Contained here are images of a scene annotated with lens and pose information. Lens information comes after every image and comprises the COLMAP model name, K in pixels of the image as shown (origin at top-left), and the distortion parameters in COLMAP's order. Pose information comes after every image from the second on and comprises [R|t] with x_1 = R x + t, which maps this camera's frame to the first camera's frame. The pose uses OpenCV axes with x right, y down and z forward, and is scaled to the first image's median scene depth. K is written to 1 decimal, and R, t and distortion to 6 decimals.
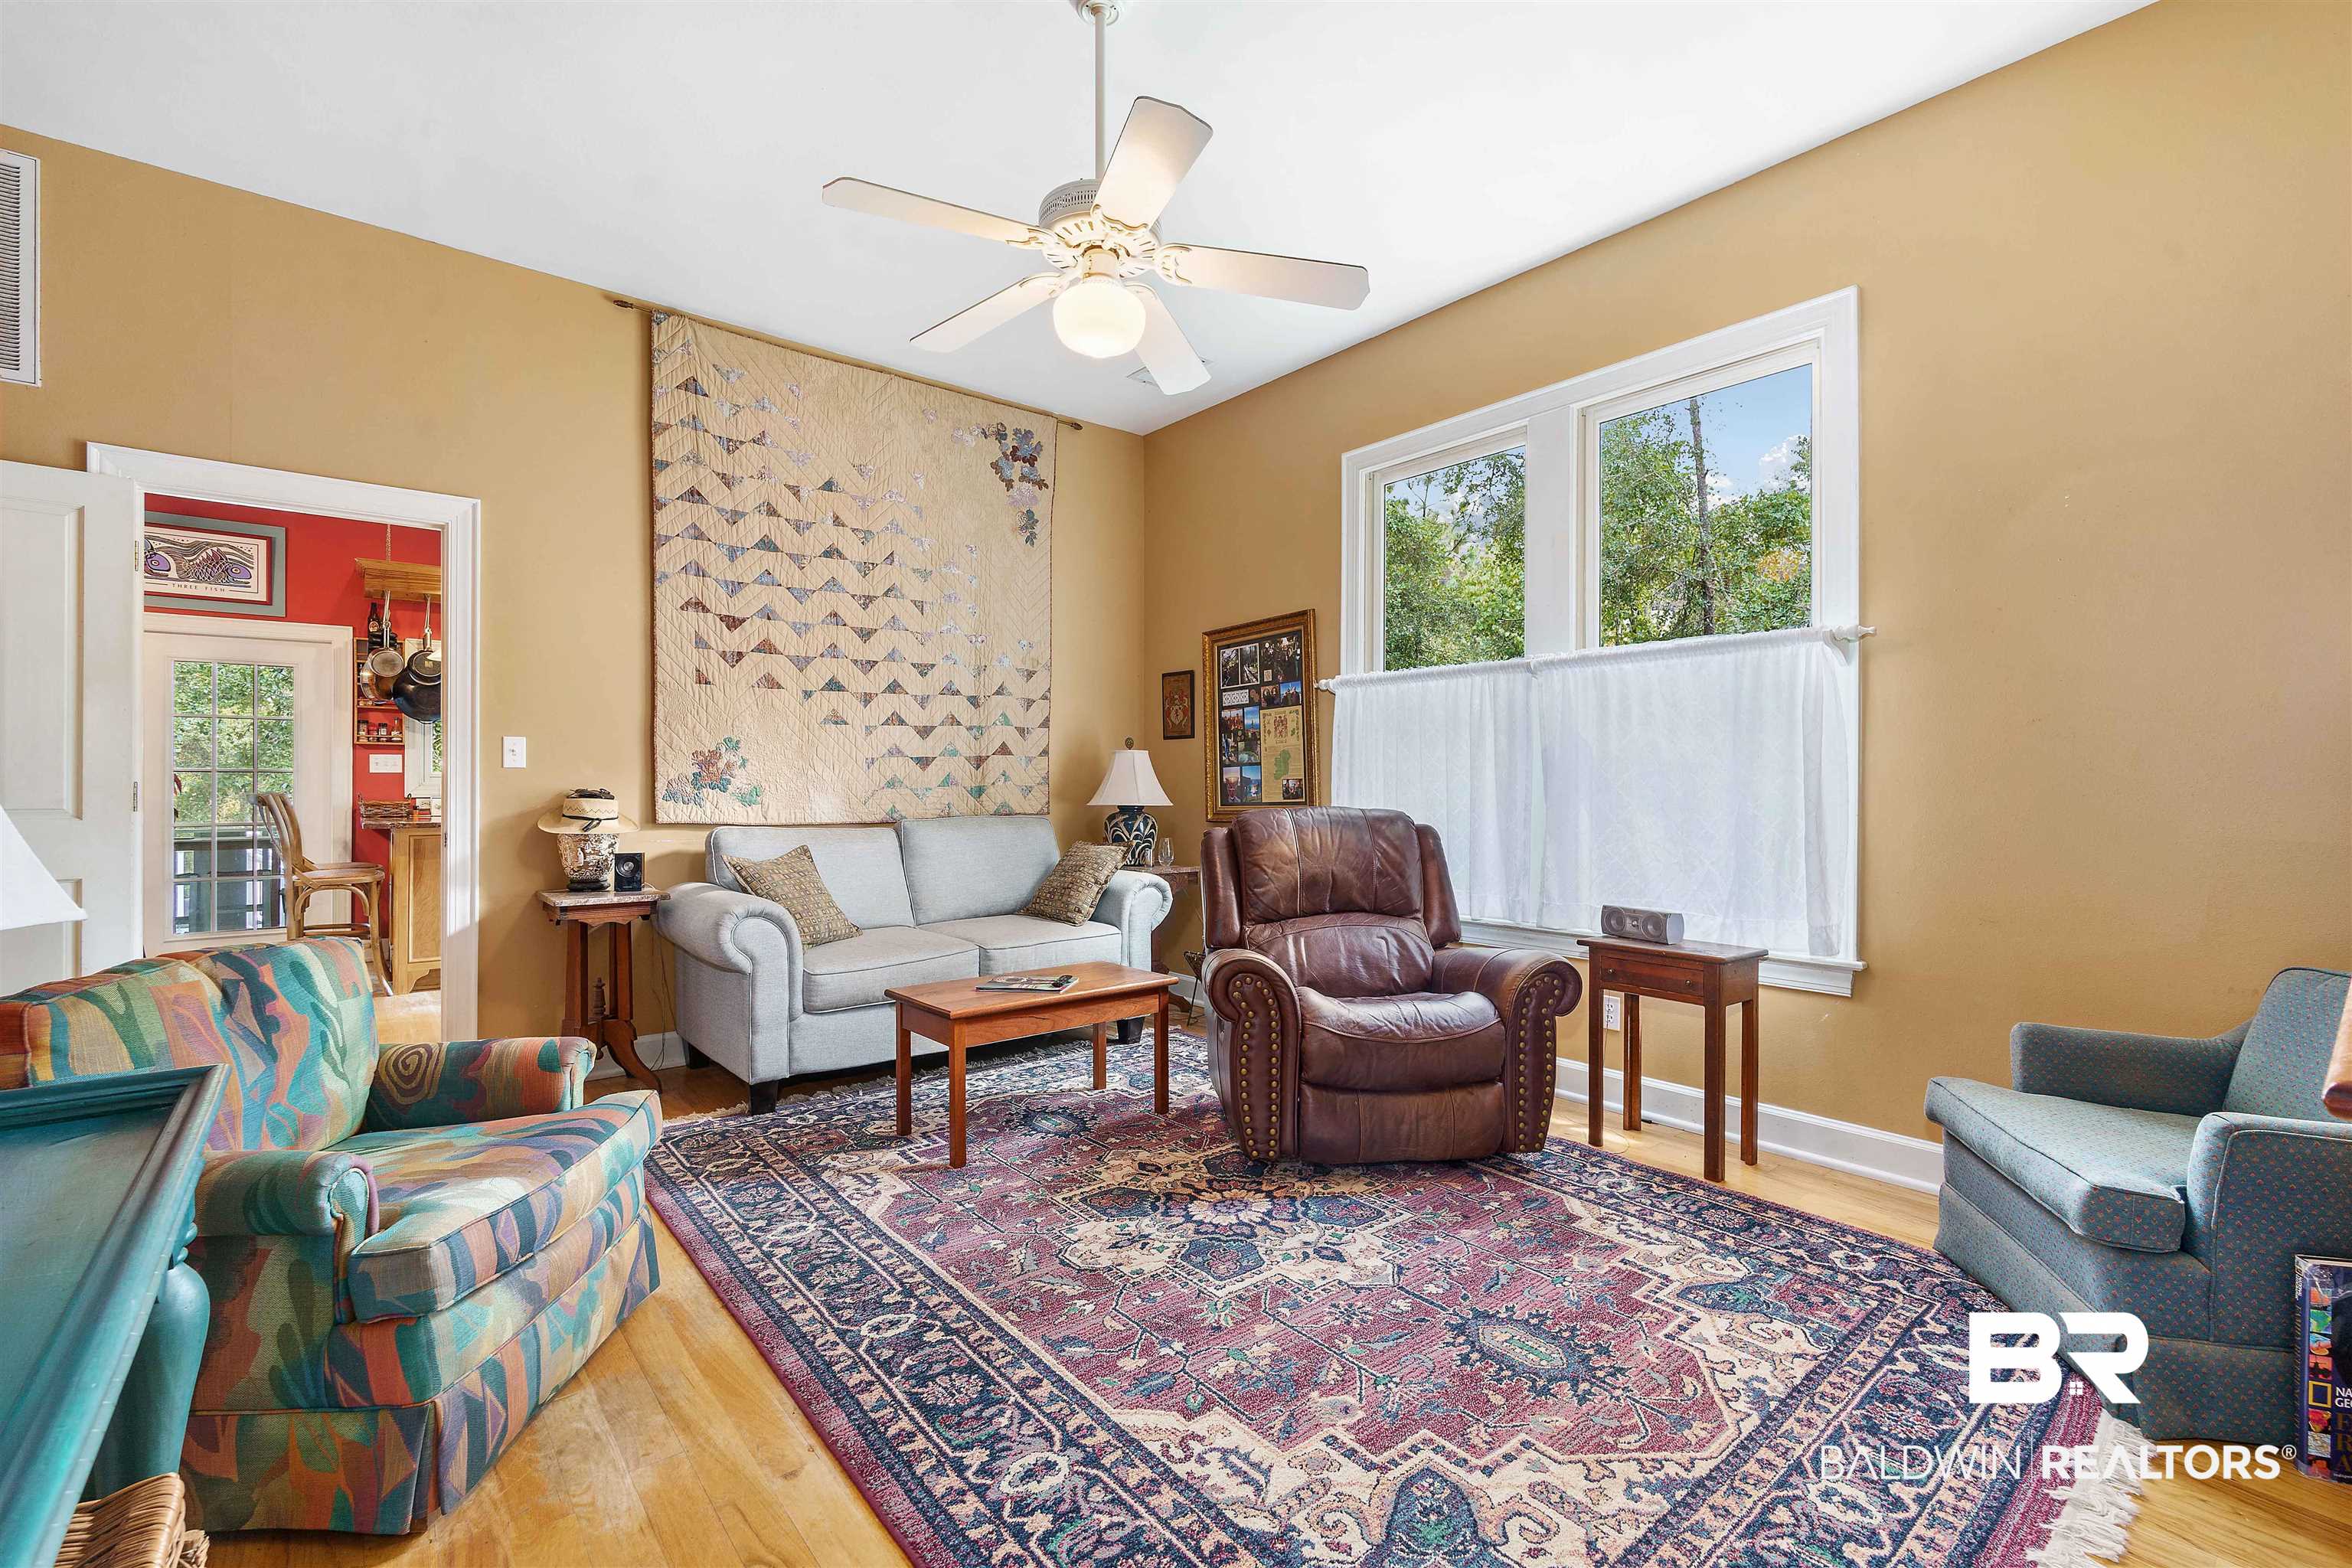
lens RADIAL K [[1019.6, 0, 1193.7], [0, 1019.6, 790.6], [0, 0, 1]] dist [0.000123, -0.000152]
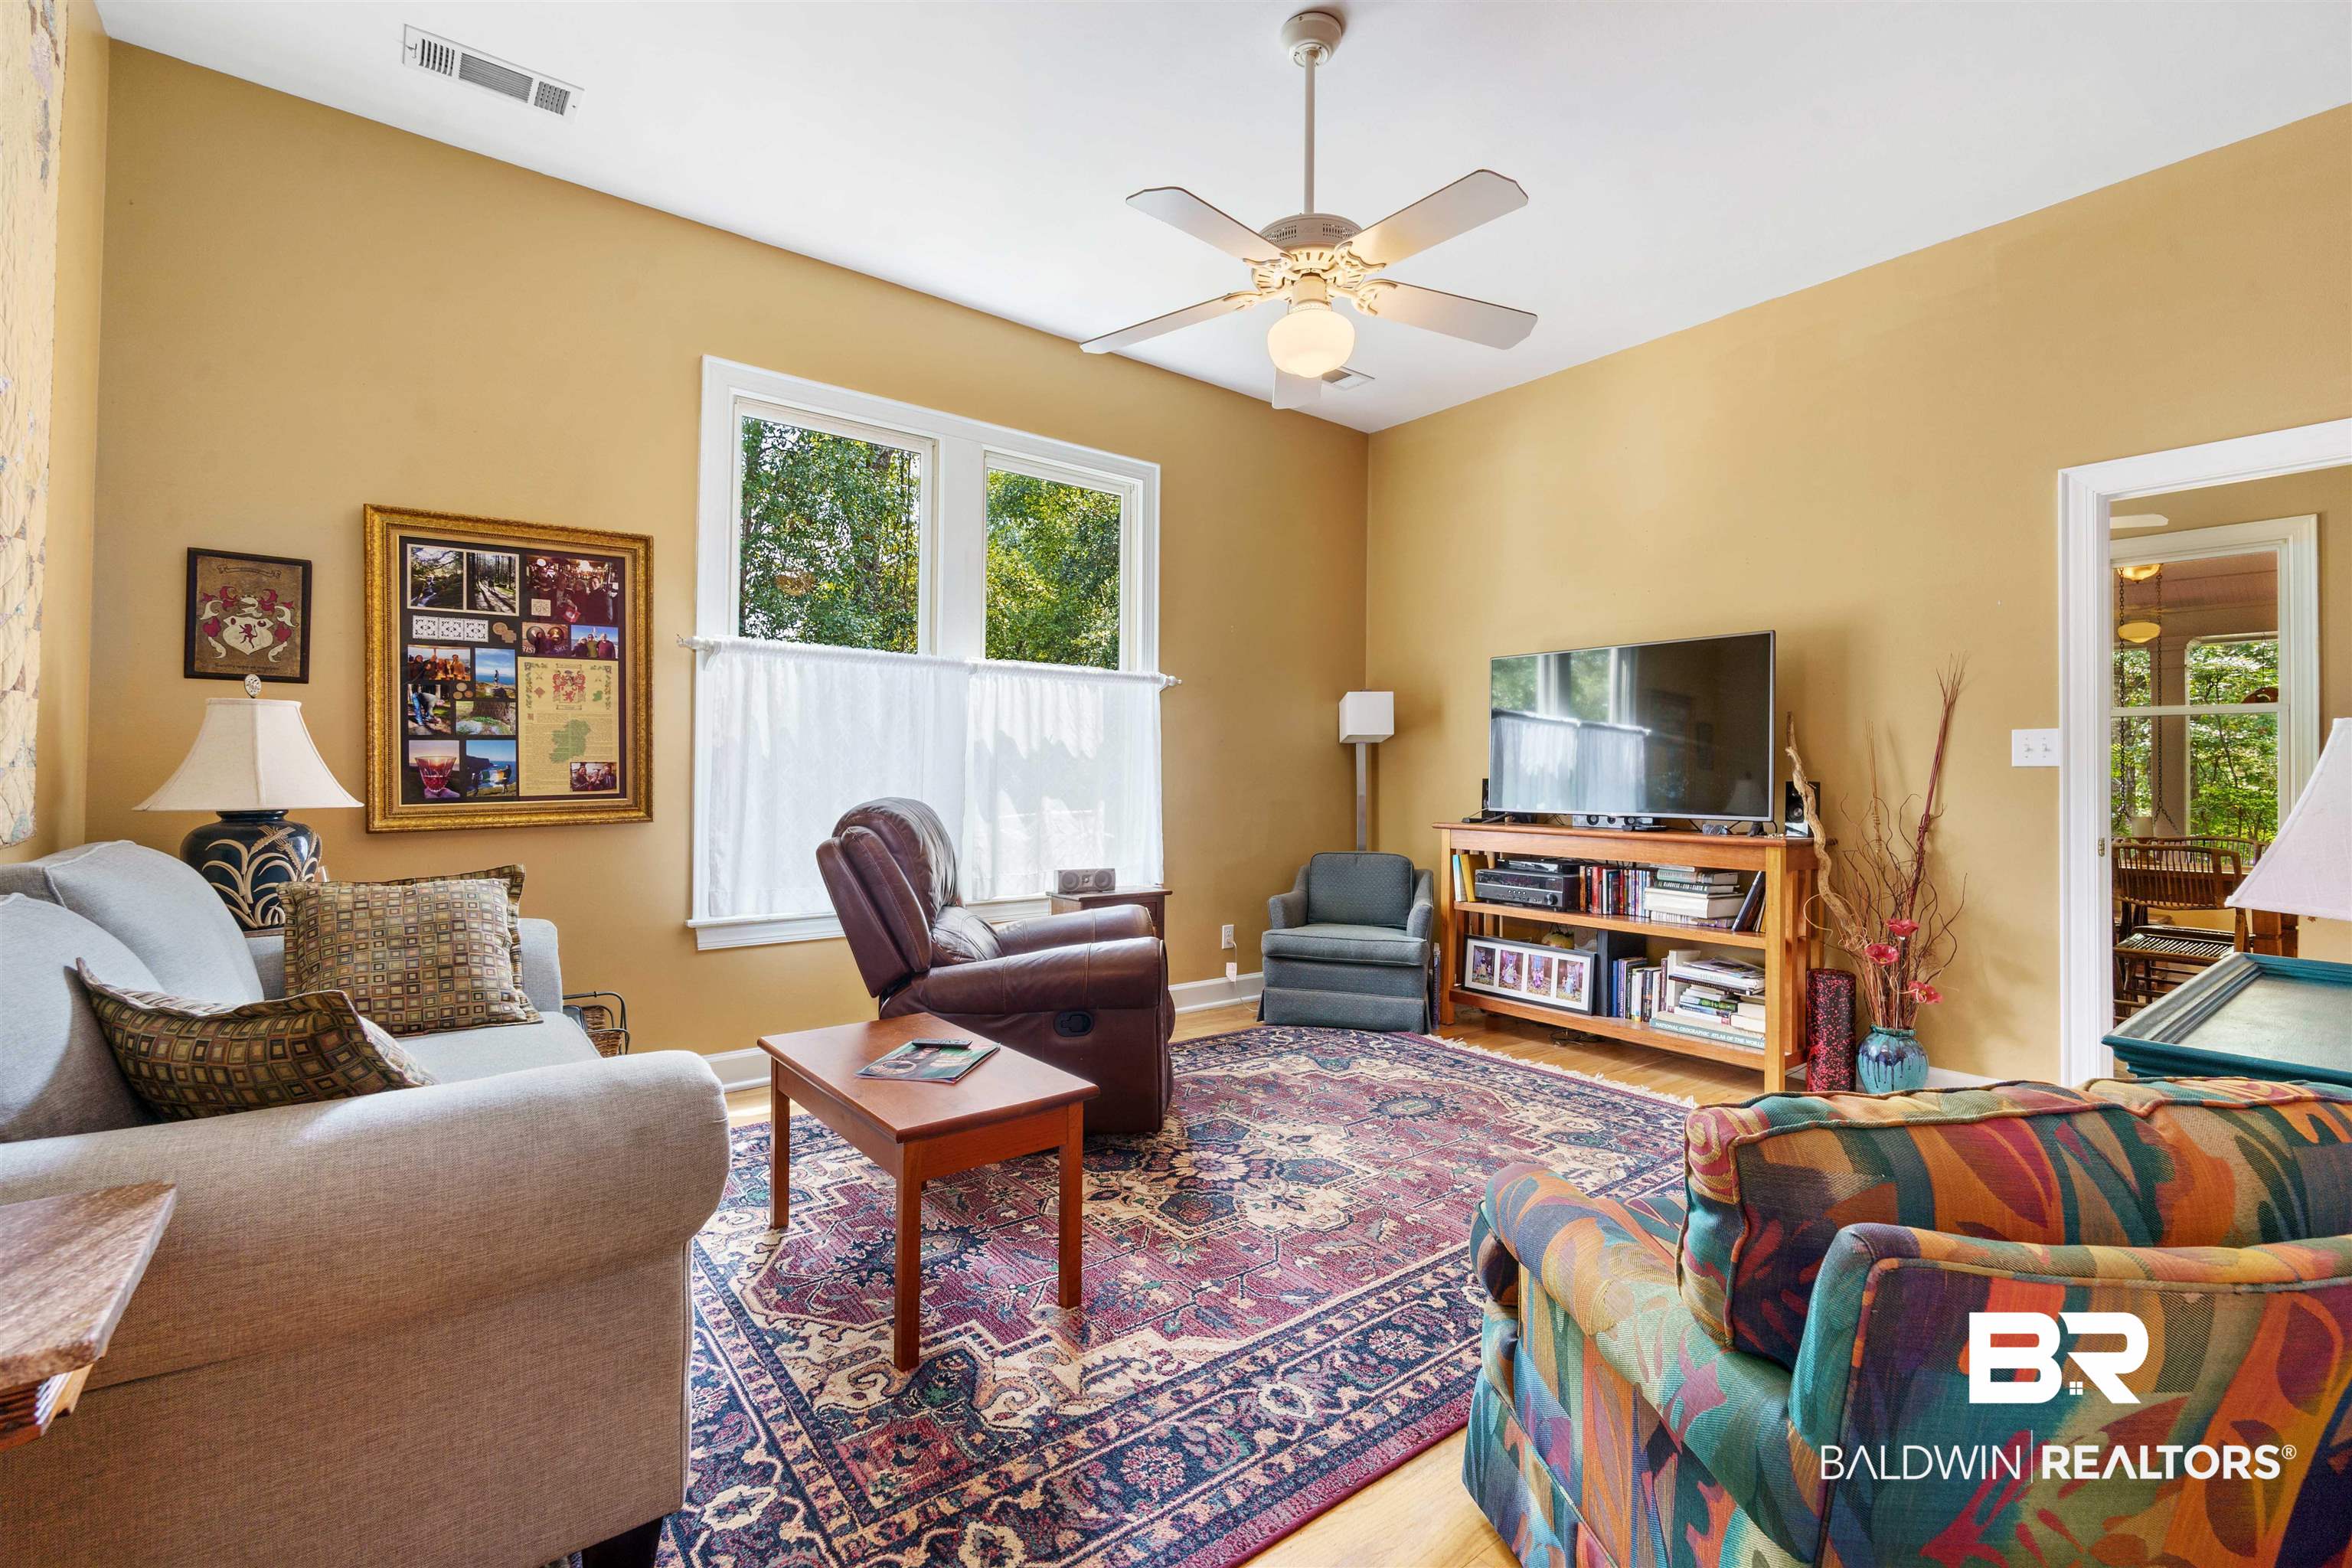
lens RADIAL K [[1019.6, 0, 1187.1], [0, 1019.6, 773.3], [0, 0, 1]] dist [0.000123, -0.000152]
pose [[0.033940, 0.001234, 0.999423, -0.828650], [-0.005208, 0.999986, -0.001058, -0.007157], [-0.999410, -0.005169, 0.033946, 0.778214]]
